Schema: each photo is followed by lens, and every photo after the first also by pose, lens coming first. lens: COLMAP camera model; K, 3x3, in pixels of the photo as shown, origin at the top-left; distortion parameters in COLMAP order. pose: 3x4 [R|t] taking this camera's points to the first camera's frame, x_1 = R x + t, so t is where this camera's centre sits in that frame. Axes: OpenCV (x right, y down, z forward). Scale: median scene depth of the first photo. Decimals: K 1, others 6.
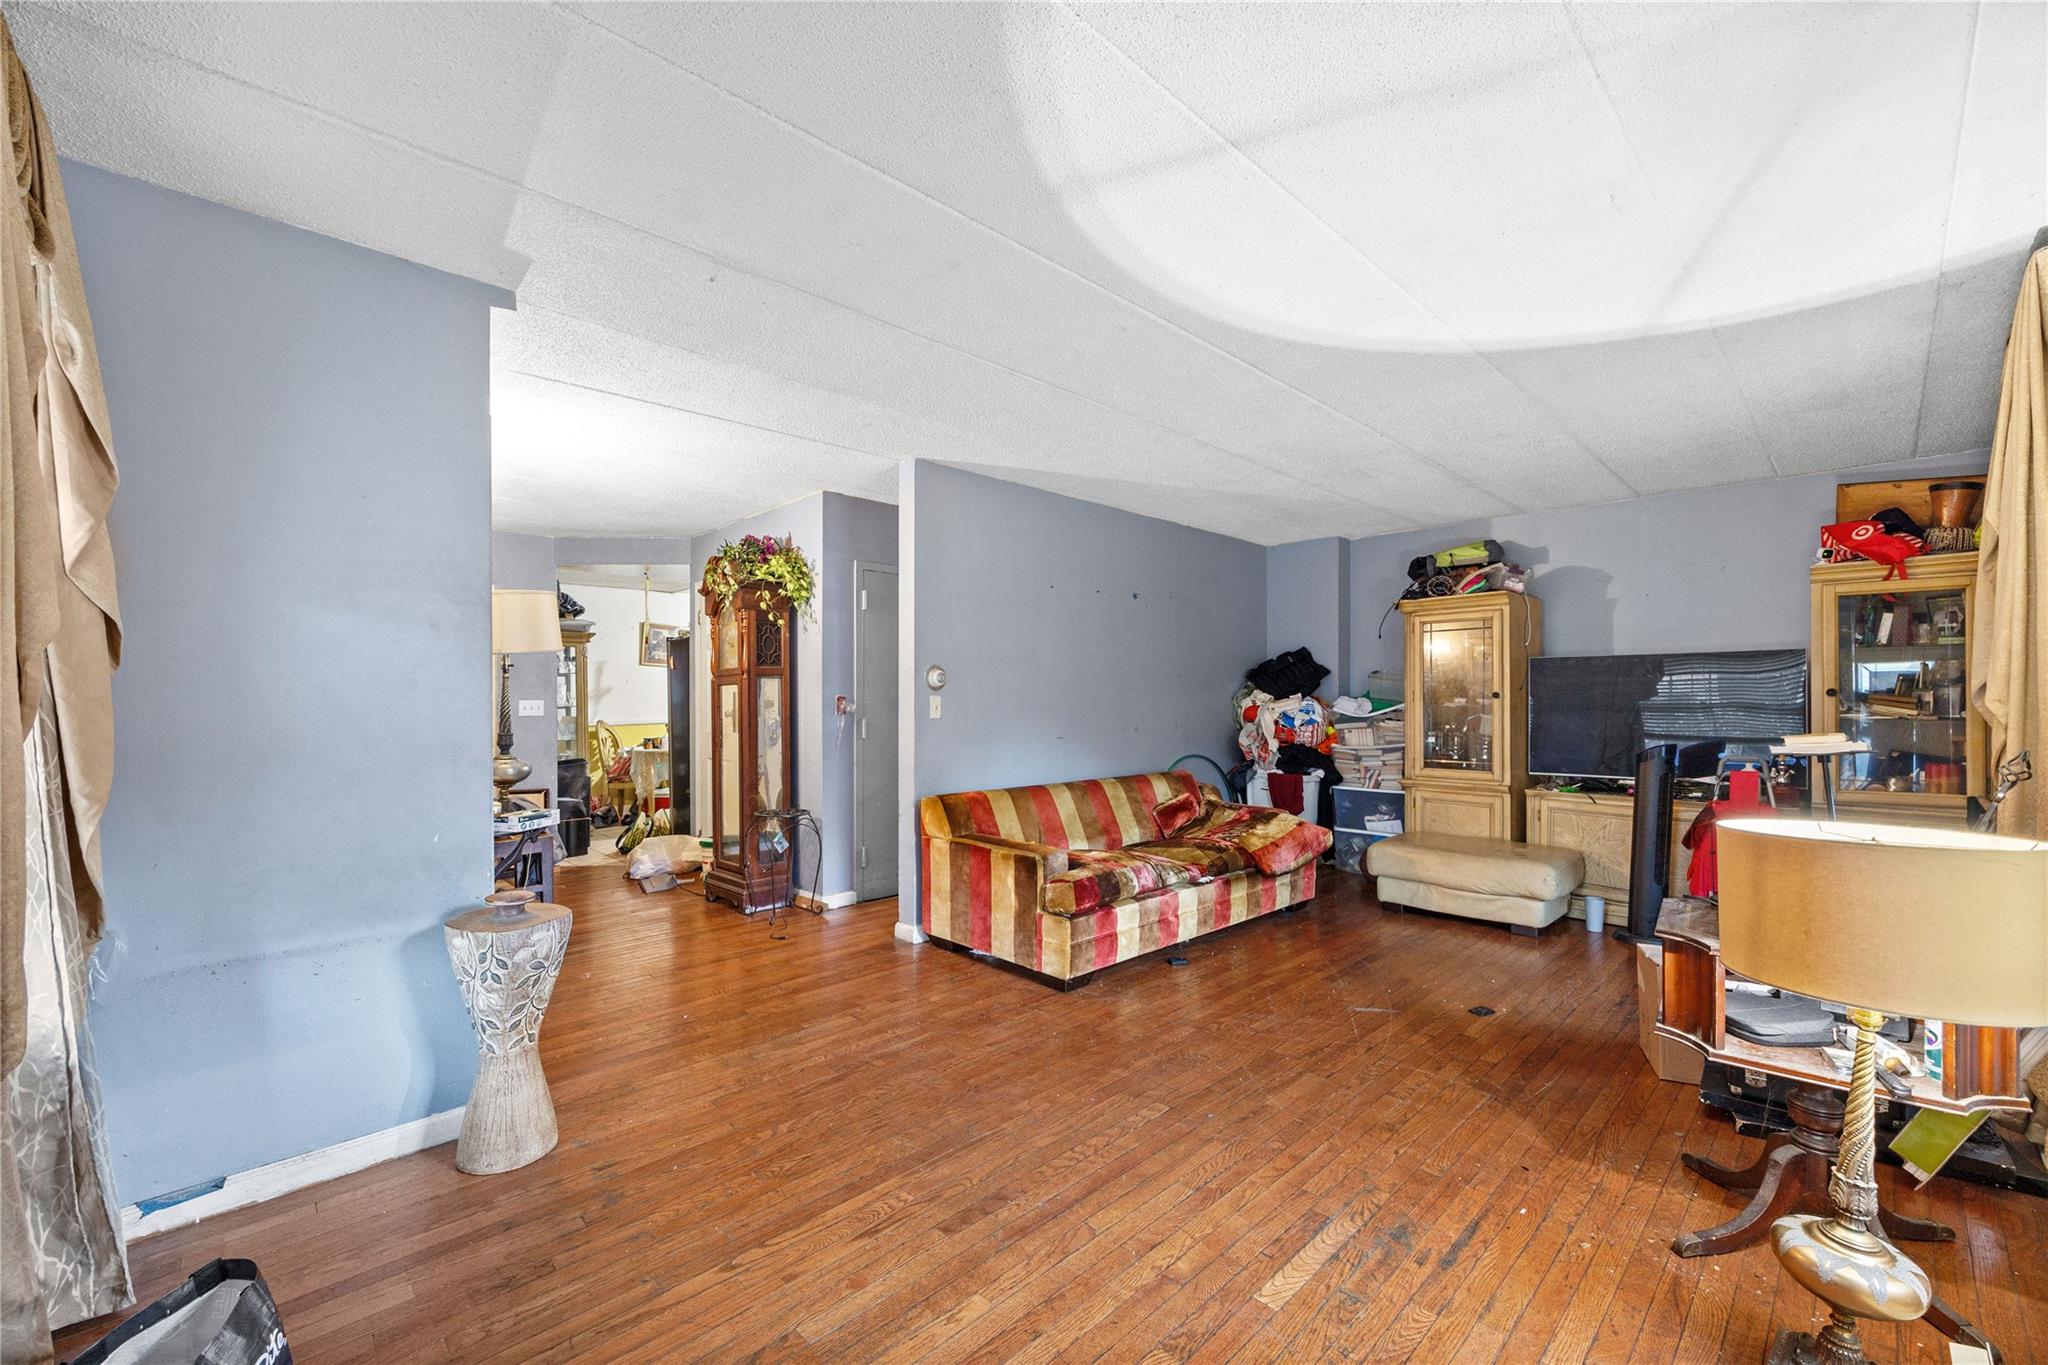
lens RADIAL K [[835.0, 0, 1031.8], [0, 835.0, 701.0], [0, 0, 1]] dist [0.000026, -0.000123]
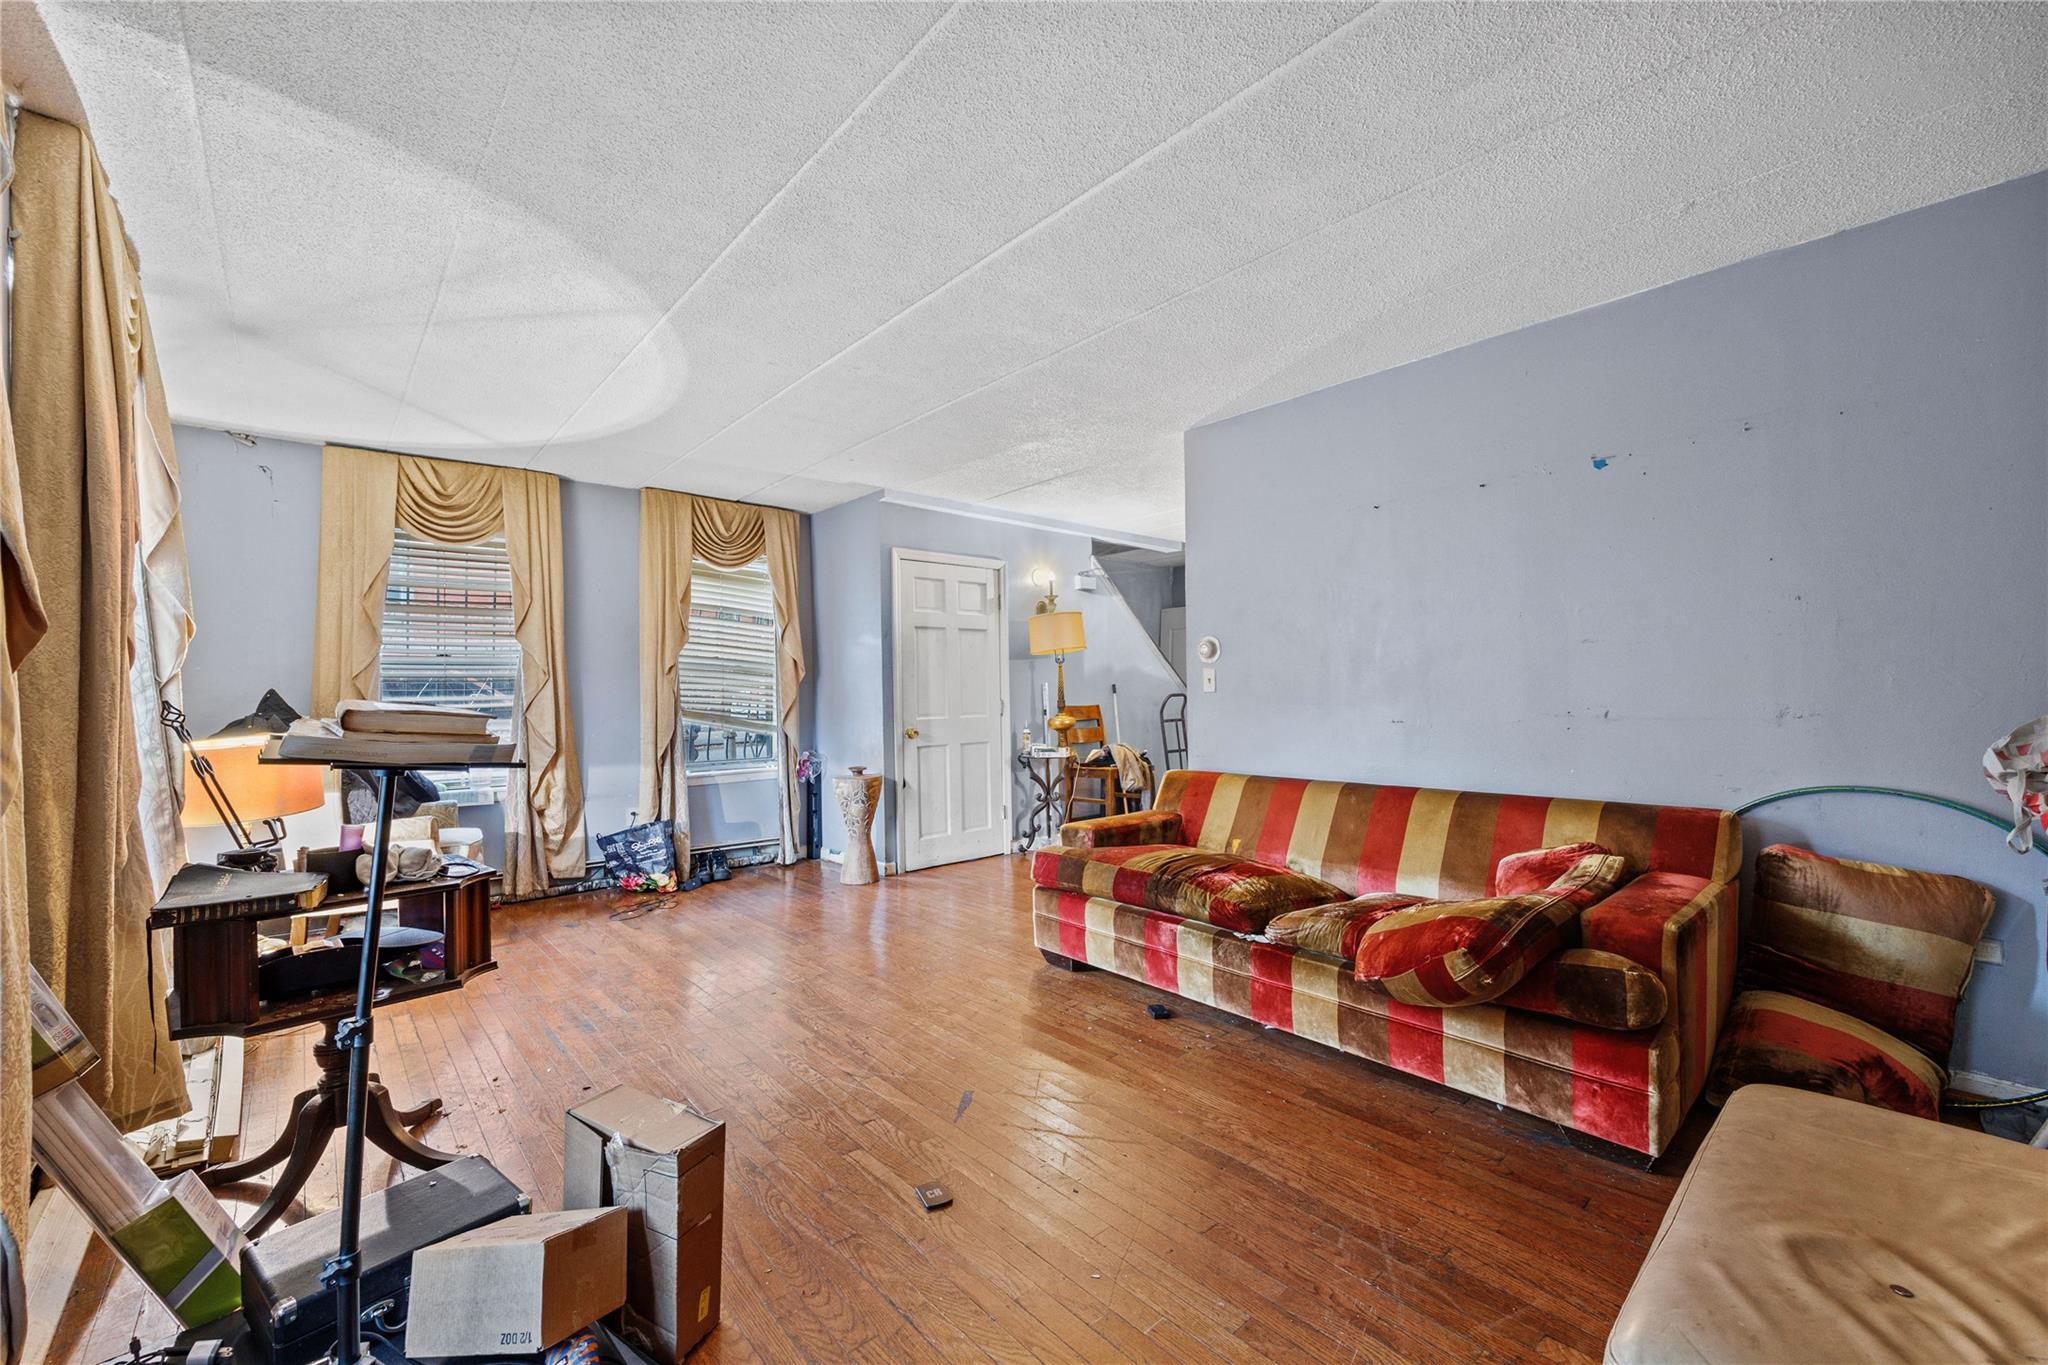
lens RADIAL K [[835.0, 0, 1031.8], [0, 835.0, 701.0], [0, 0, 1]] dist [0.000026, -0.000123]
pose [[-0.054669, 0.005608, -0.998489, 0.763964], [0.006403, 0.999966, 0.005265, 0.022035], [0.998484, -0.006105, -0.054703, 0.762347]]
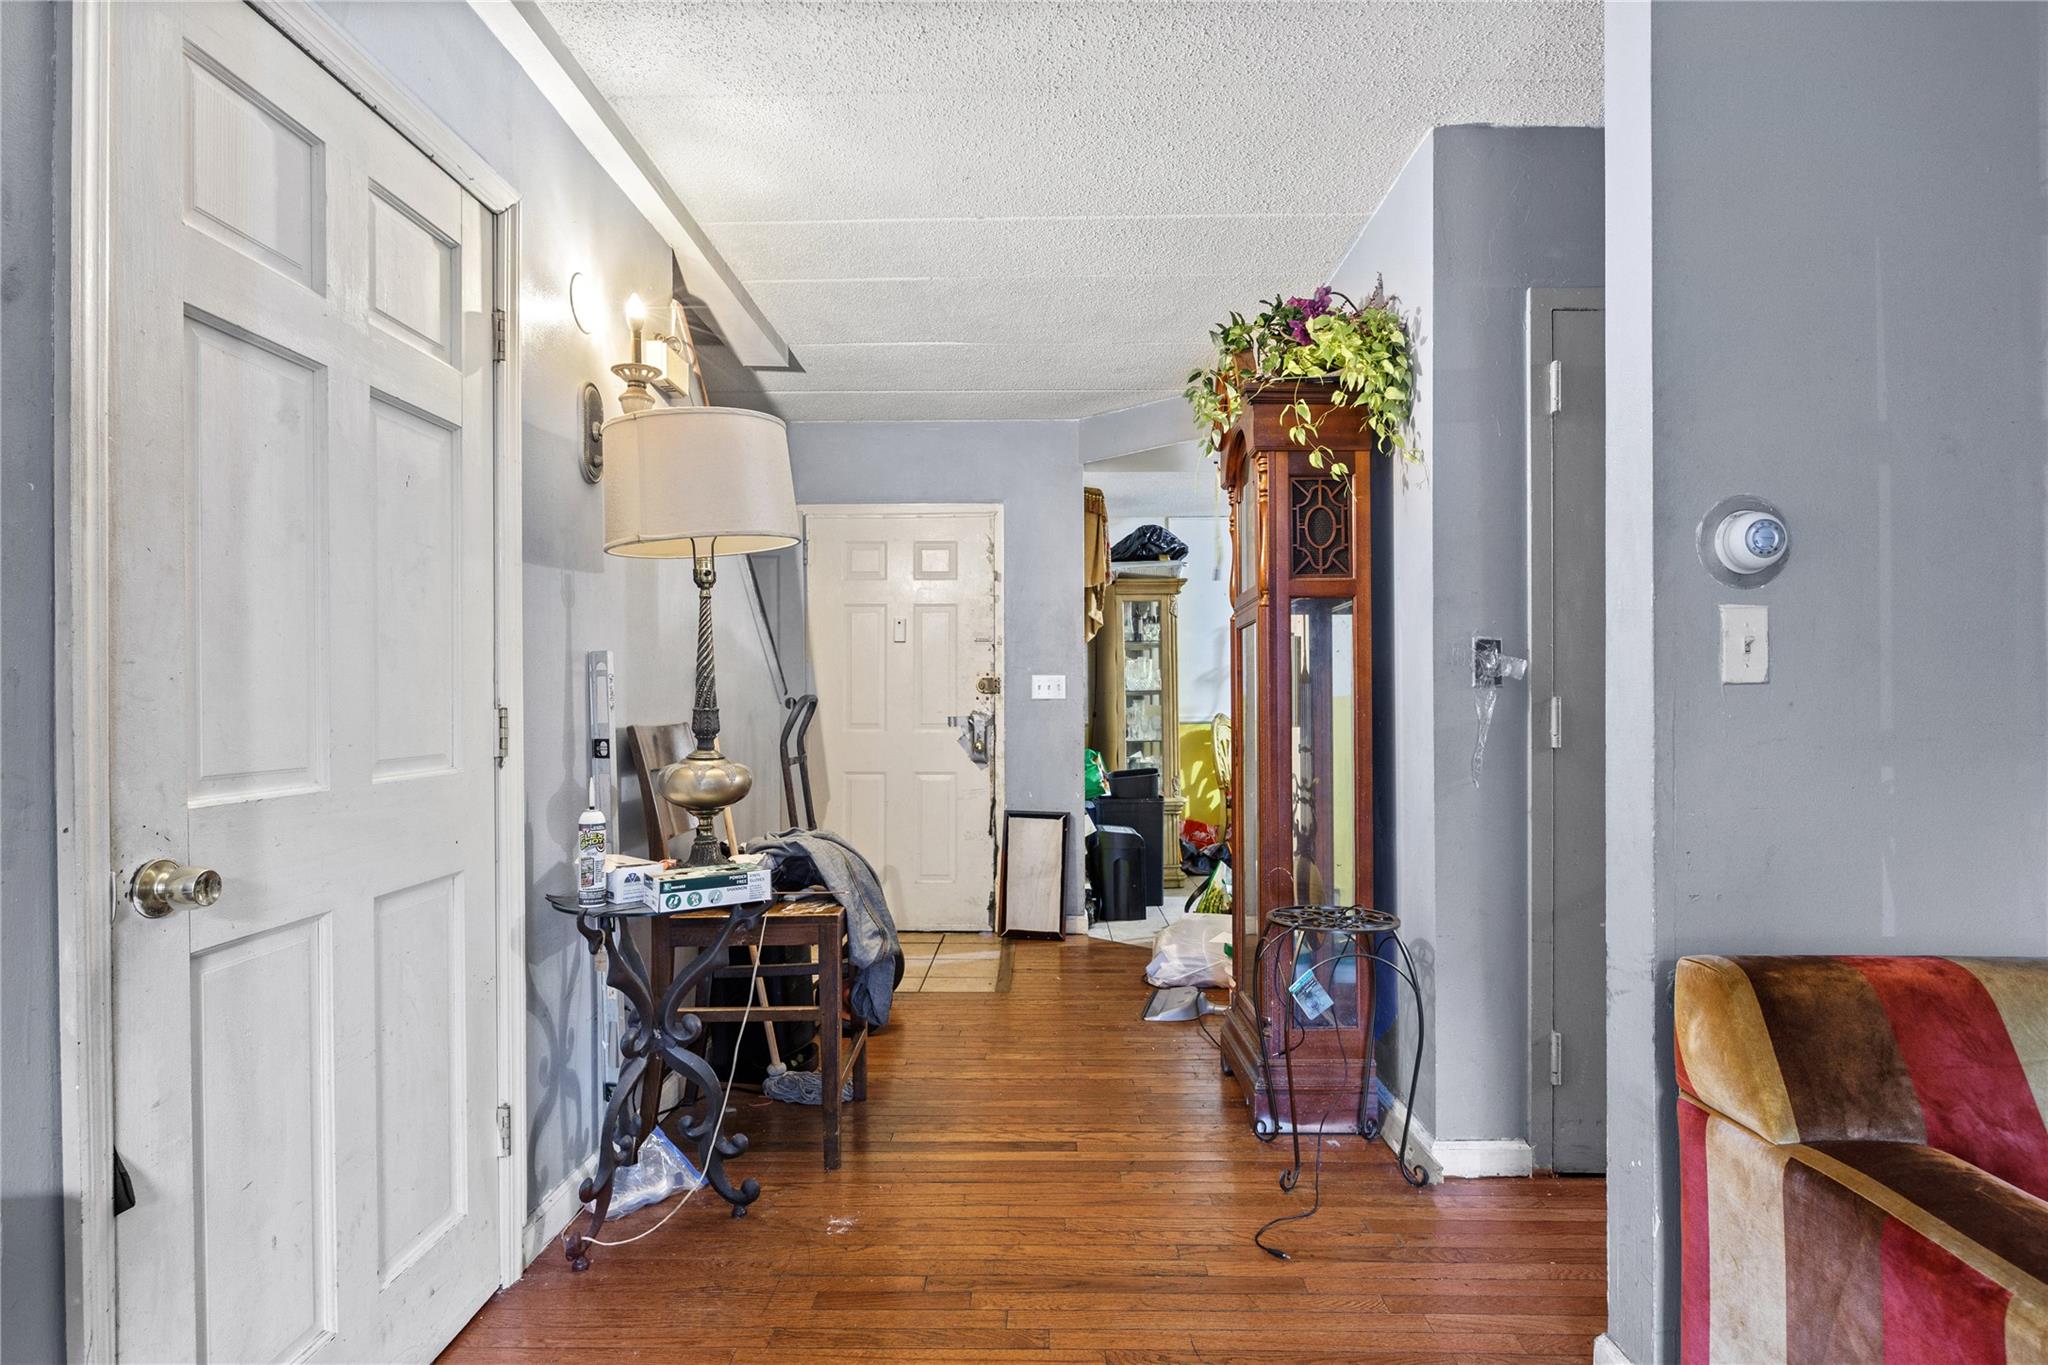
lens RADIAL K [[1060.1, 0, 1026.1], [0, 1060.1, 689.8], [0, 0, 1]] dist [-0.003635, -0.001345]
pose [[0.698916, -0.006471, -0.715175, -0.024348], [-0.003166, 0.999921, -0.012142, 0.025560], [0.715197, 0.010751, 0.698840, 0.507644]]
